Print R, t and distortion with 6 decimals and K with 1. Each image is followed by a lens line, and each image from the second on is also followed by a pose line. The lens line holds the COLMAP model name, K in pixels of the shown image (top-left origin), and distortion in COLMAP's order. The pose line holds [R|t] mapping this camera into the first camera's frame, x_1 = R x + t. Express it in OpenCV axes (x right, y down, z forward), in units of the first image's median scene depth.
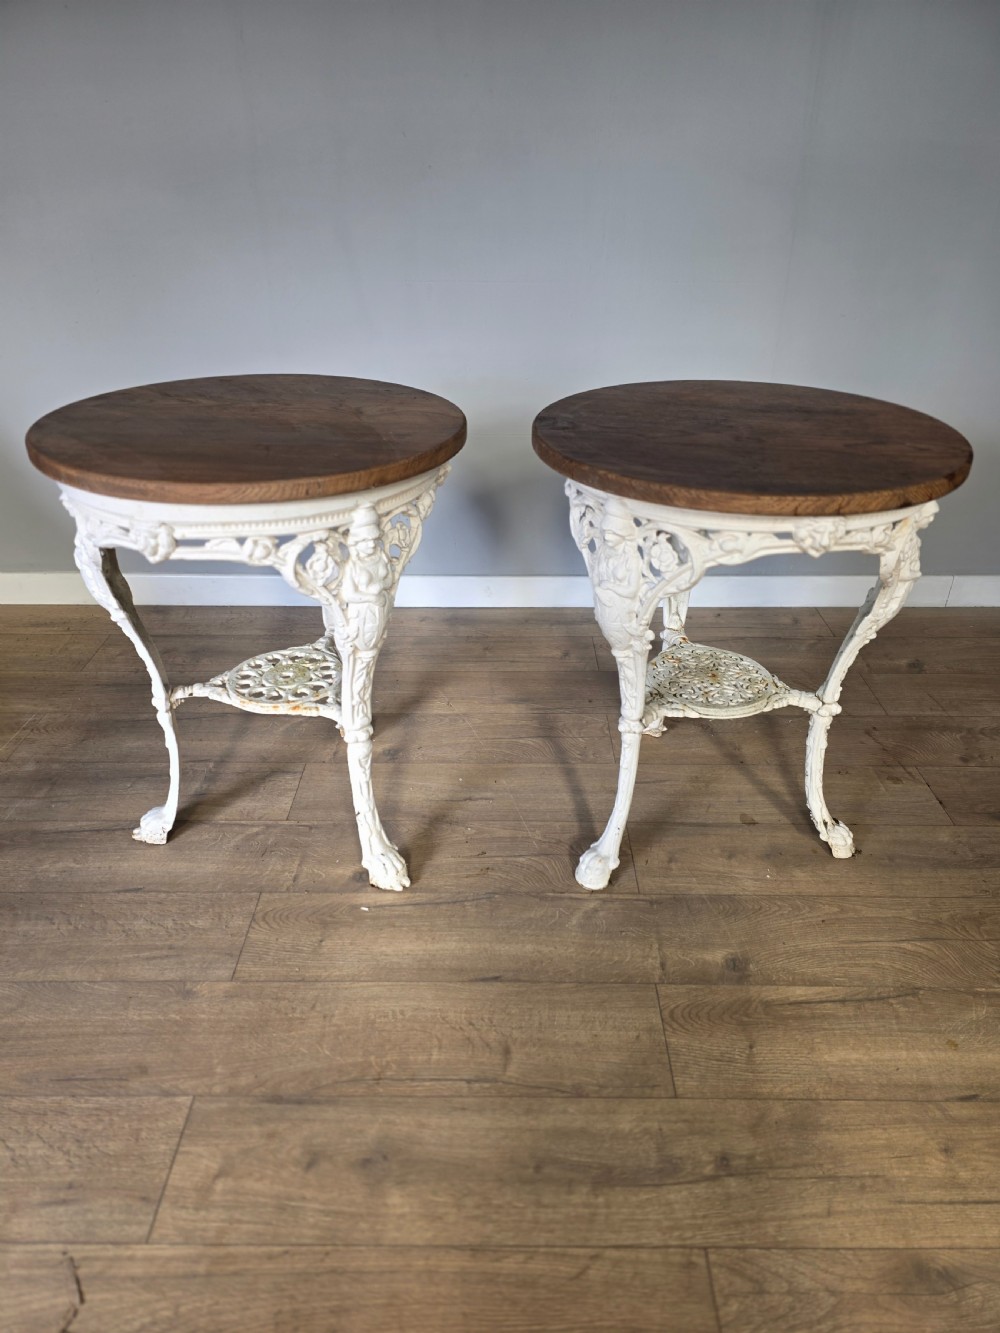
lens RADIAL K [[884.3, 0, 502.6], [0, 884.3, 675.9], [0, 0, 1]] dist [0.086152, -0.099315]
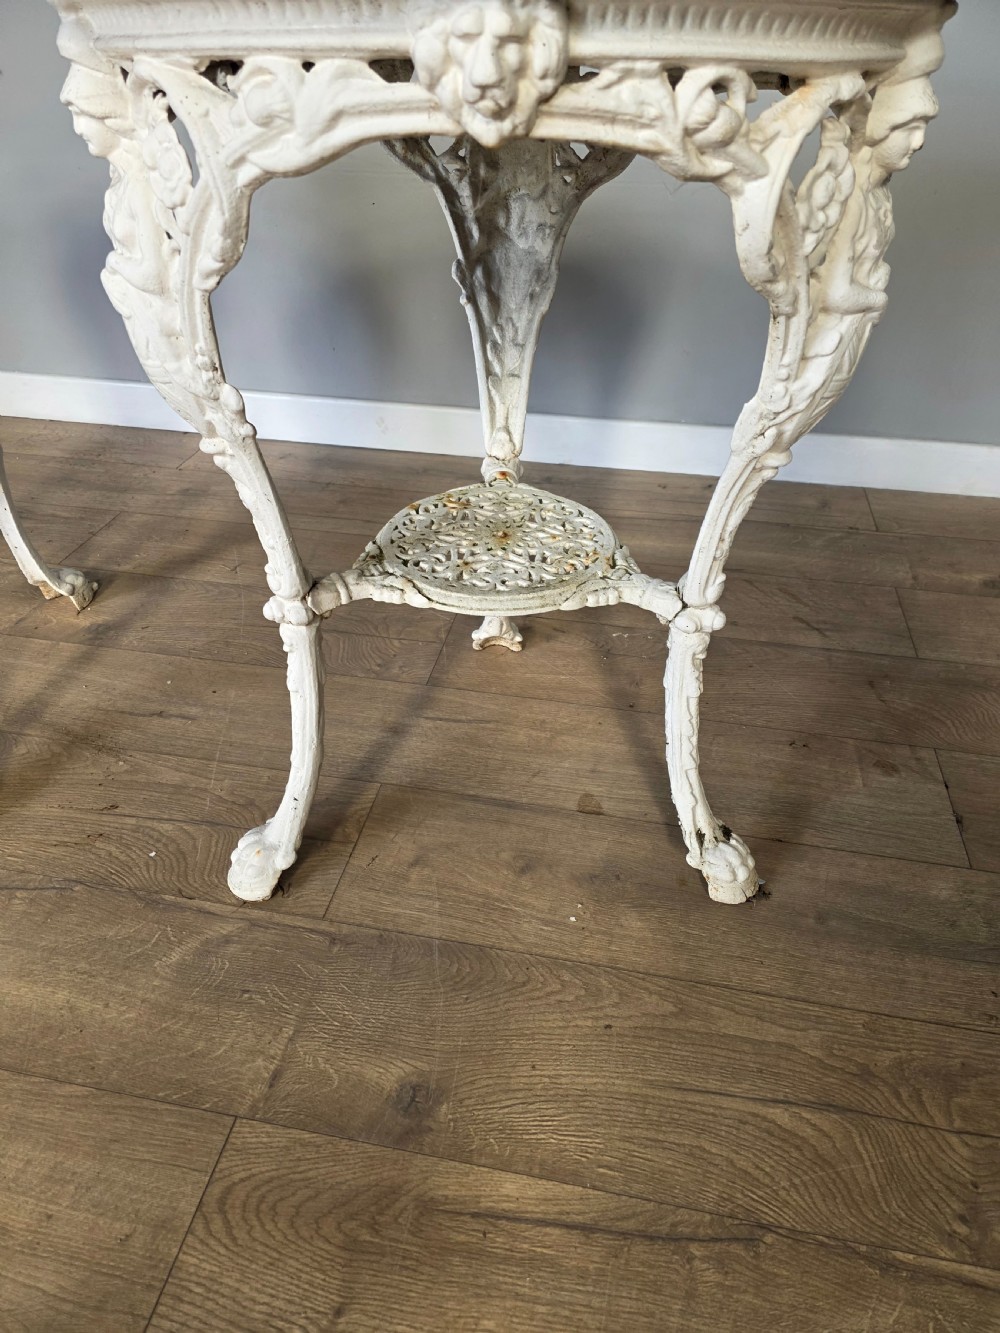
lens RADIAL K [[894.3, 0, 499.7], [0, 894.3, 663.4], [0, 0, 1]] dist [0.066814, -0.073231]
pose [[0.982874, 0.111827, -0.146471, 0.333583], [-0.099074, 0.990849, 0.091666, 0.027396], [0.155381, -0.075585, 0.984959, 0.495376]]
